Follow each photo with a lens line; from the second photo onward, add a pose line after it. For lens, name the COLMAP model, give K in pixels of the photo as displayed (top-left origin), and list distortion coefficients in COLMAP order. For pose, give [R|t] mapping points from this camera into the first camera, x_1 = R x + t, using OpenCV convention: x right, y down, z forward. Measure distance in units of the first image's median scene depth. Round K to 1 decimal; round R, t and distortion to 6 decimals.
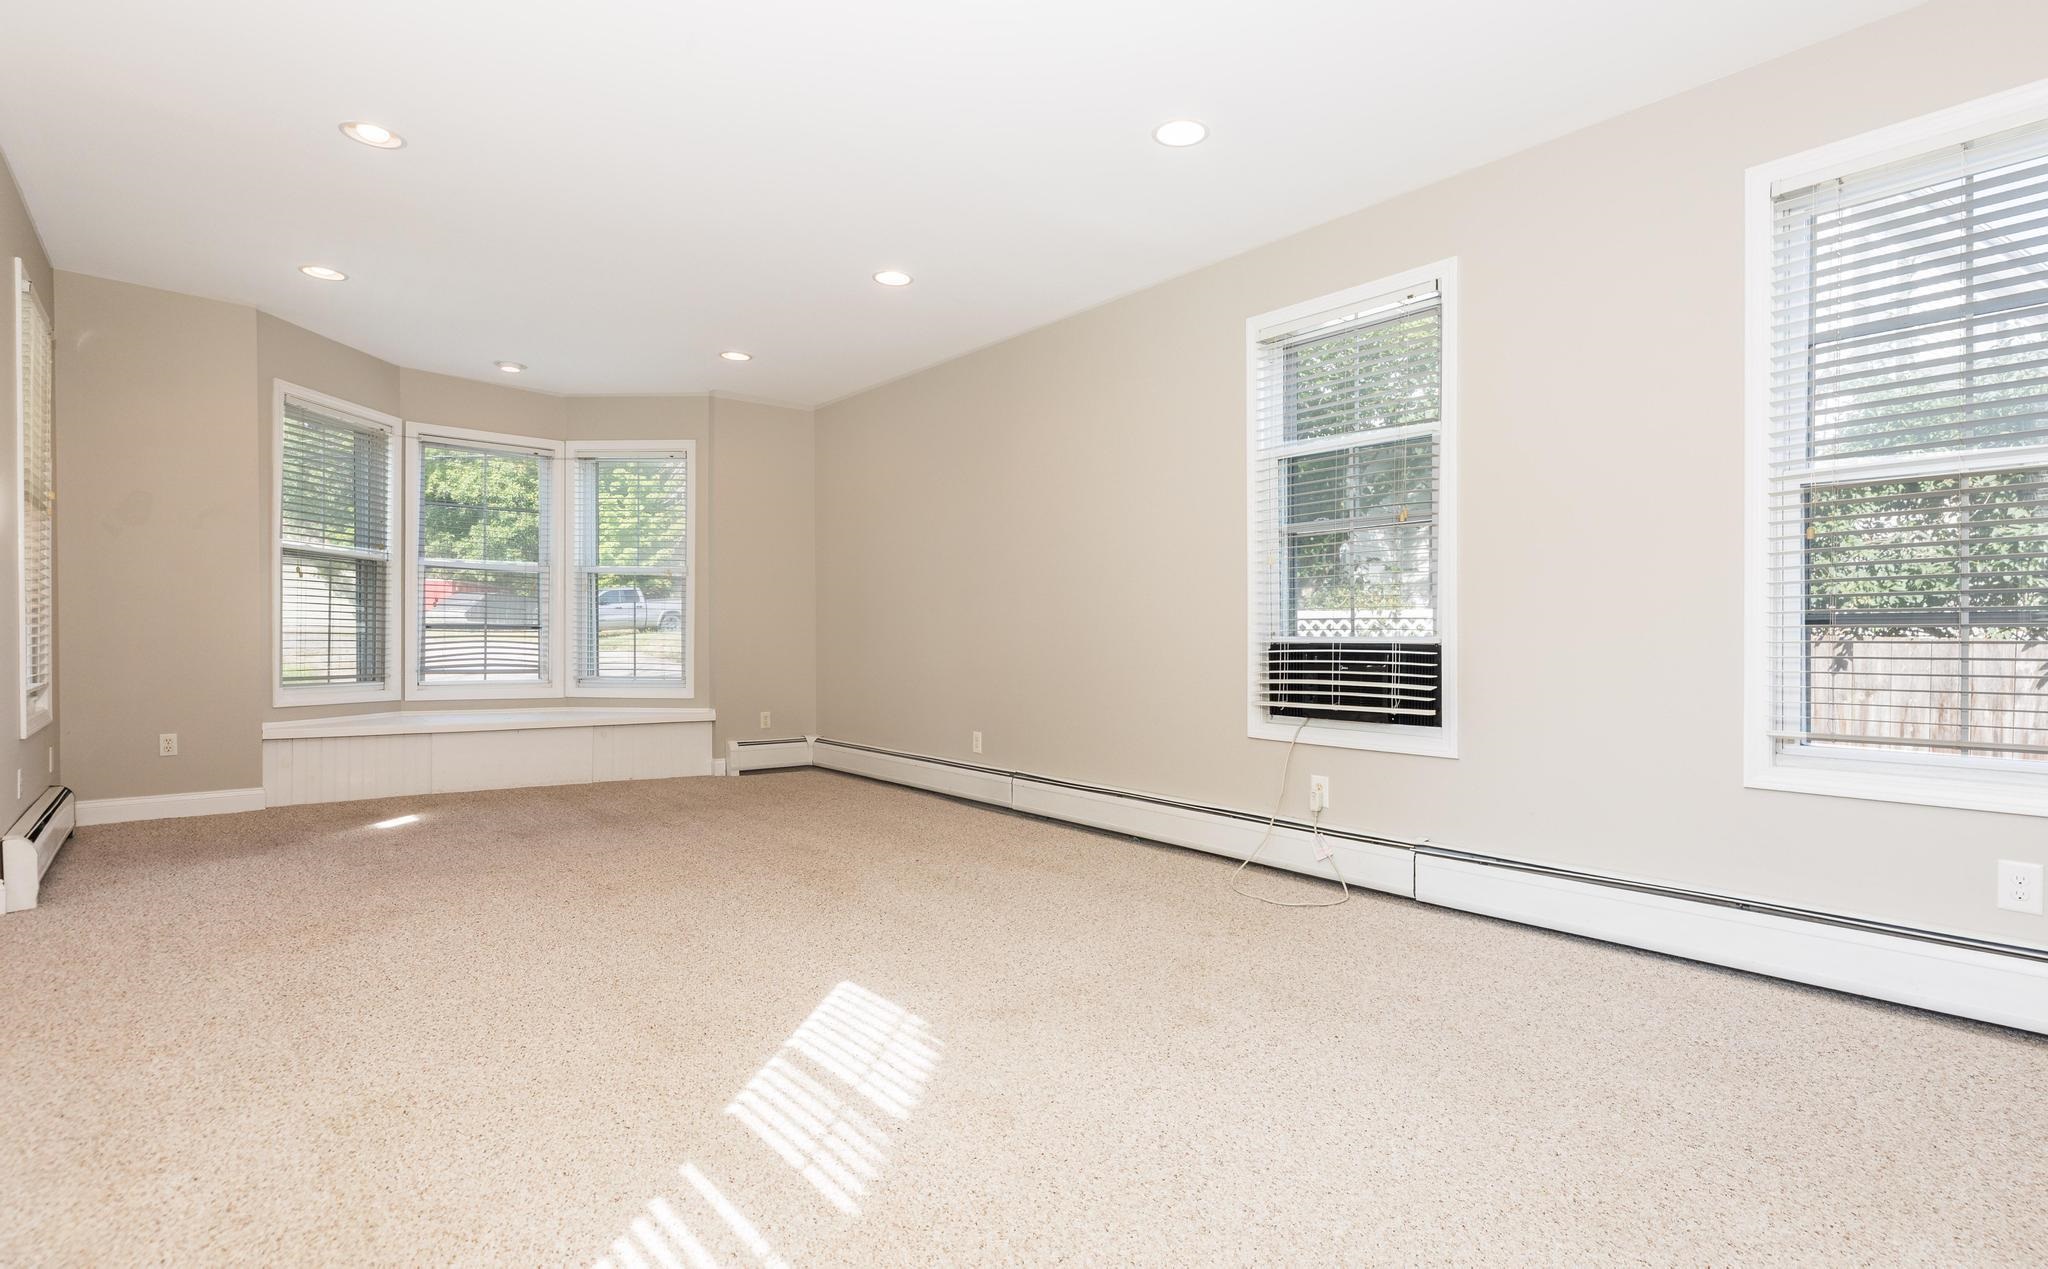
lens RADIAL K [[987.8, 0, 1024.0], [0, 987.8, 634.5], [0, 0, 1]] dist [0.012825, 0.000241]
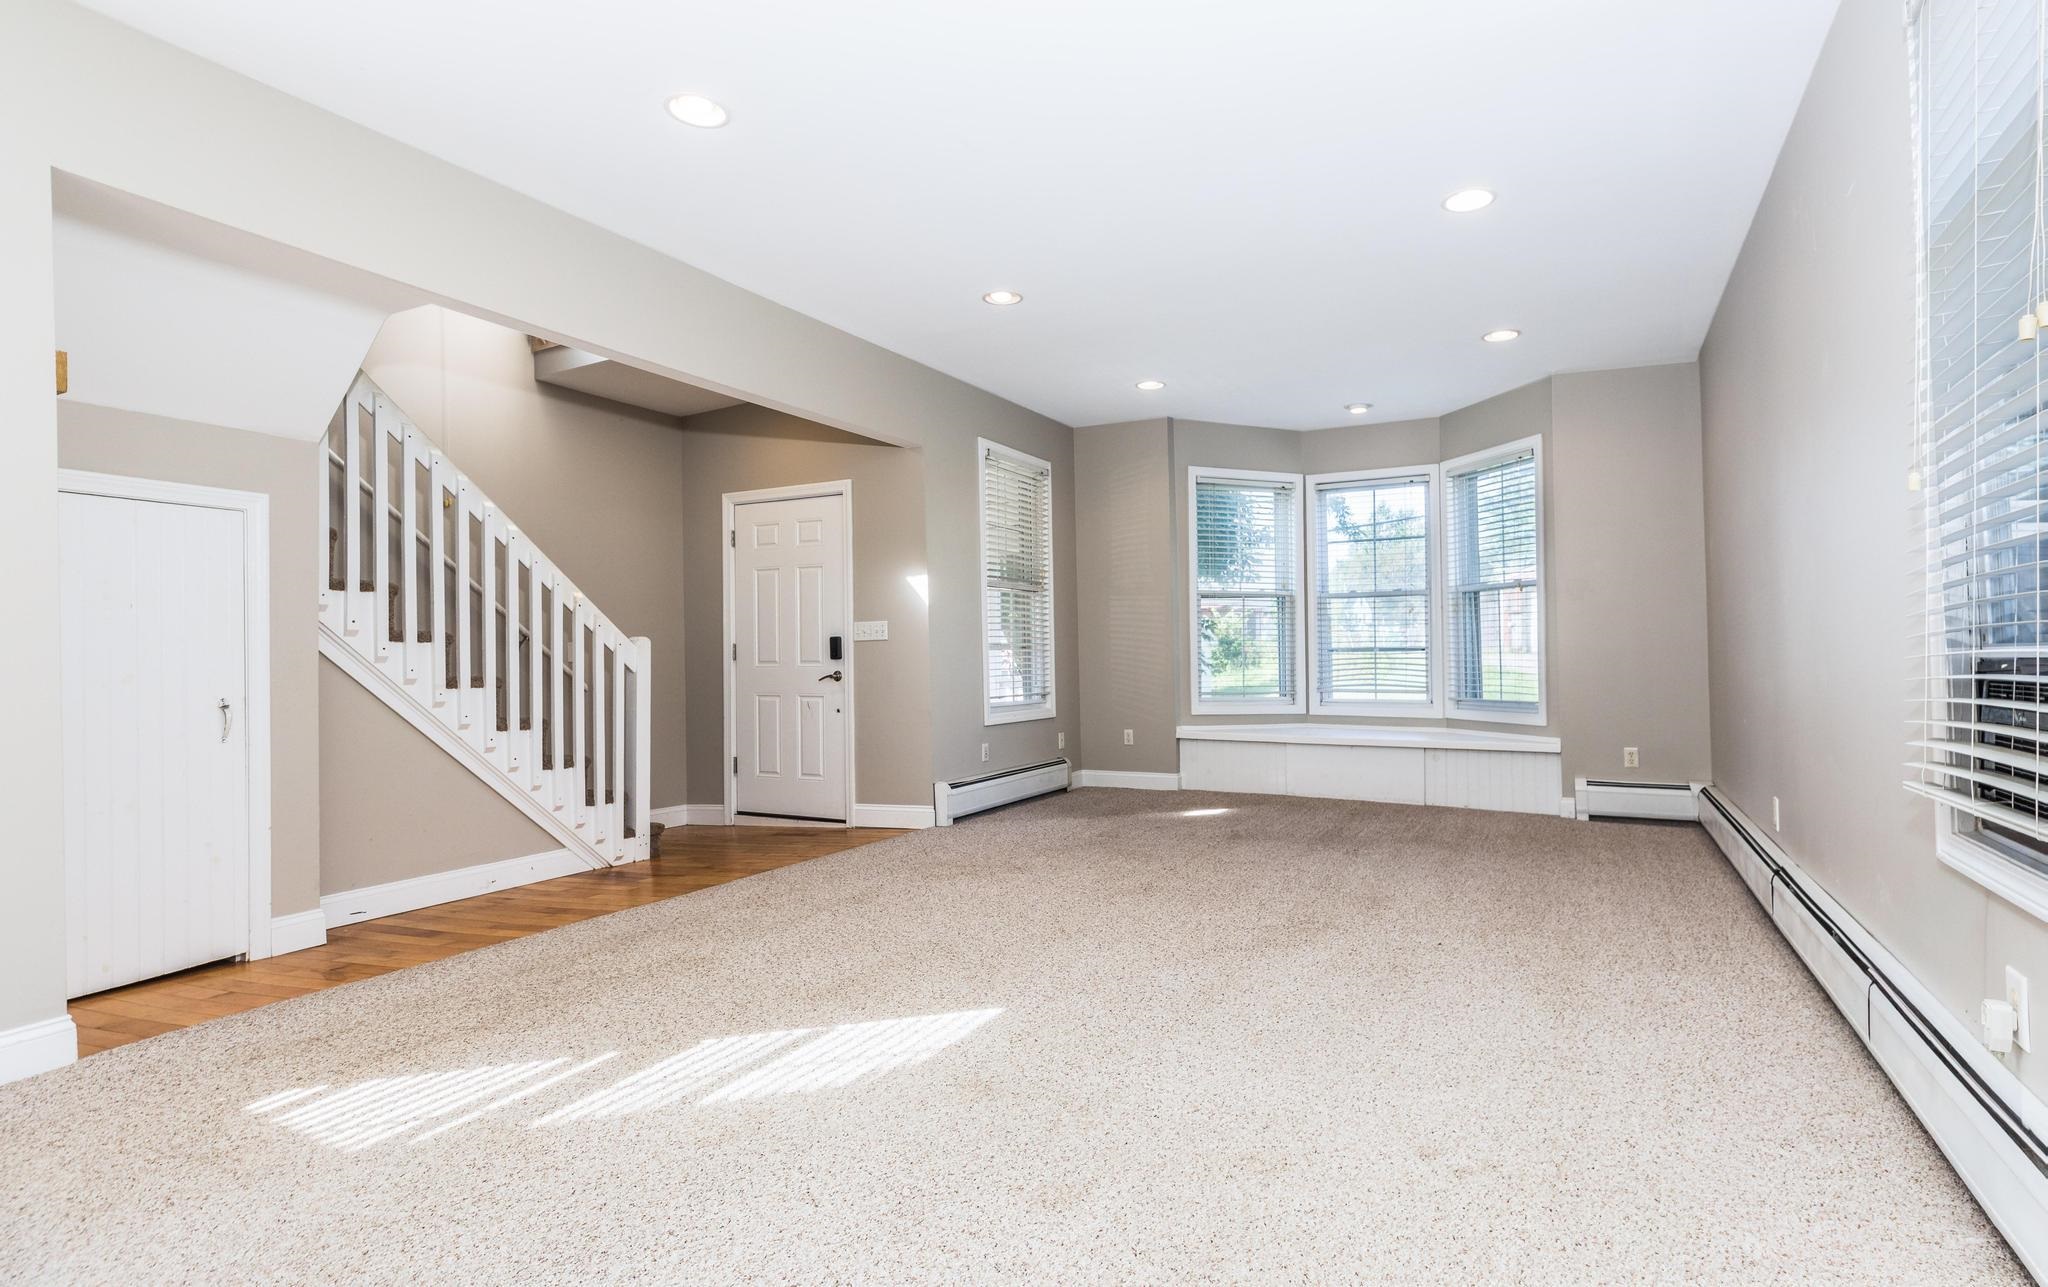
lens RADIAL K [[986.8, 0, 1094.6], [0, 986.8, 646.8], [0, 0, 1]] dist [0.008379, 0.000079]
pose [[0.408016, -0.022254, -0.912703, 0.388640], [0.016285, 0.999721, -0.017096, 0.003171], [0.912829, -0.007887, 0.408265, 0.342816]]
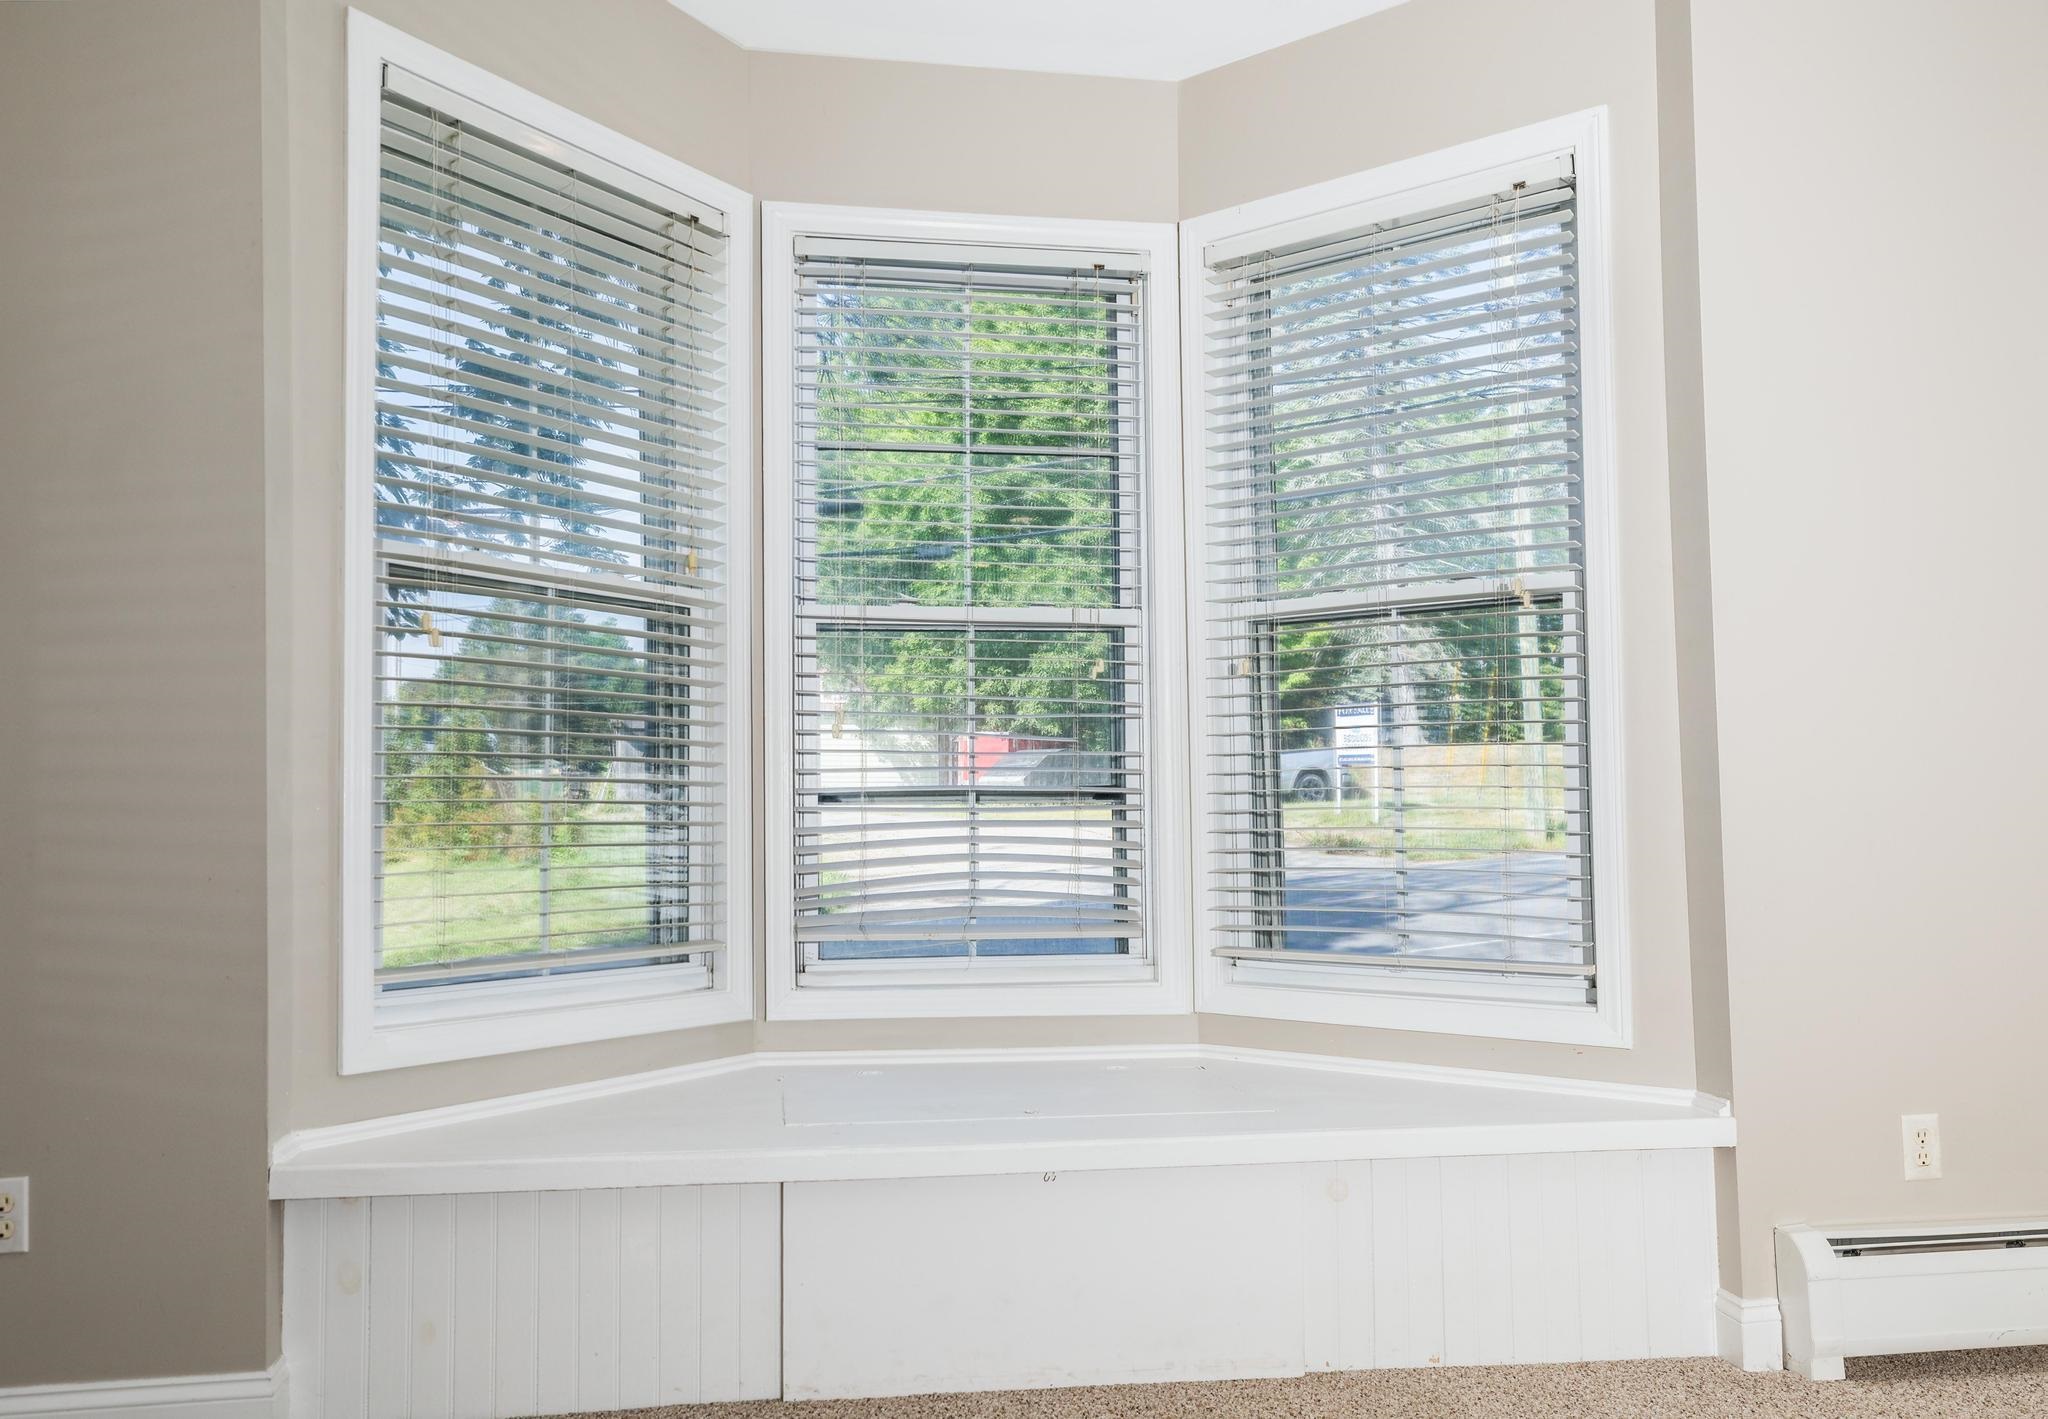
lens RADIAL K [[1559.2, 0, 1024.0], [0, 1559.2, 709.5], [0, 0, 1]] dist [0.049583, 0.001446]
pose [[0.869318, -0.043082, -0.492372, -0.329257], [0.012890, 0.997831, -0.064551, -0.003113], [0.494085, 0.049768, 0.867988, 0.675591]]
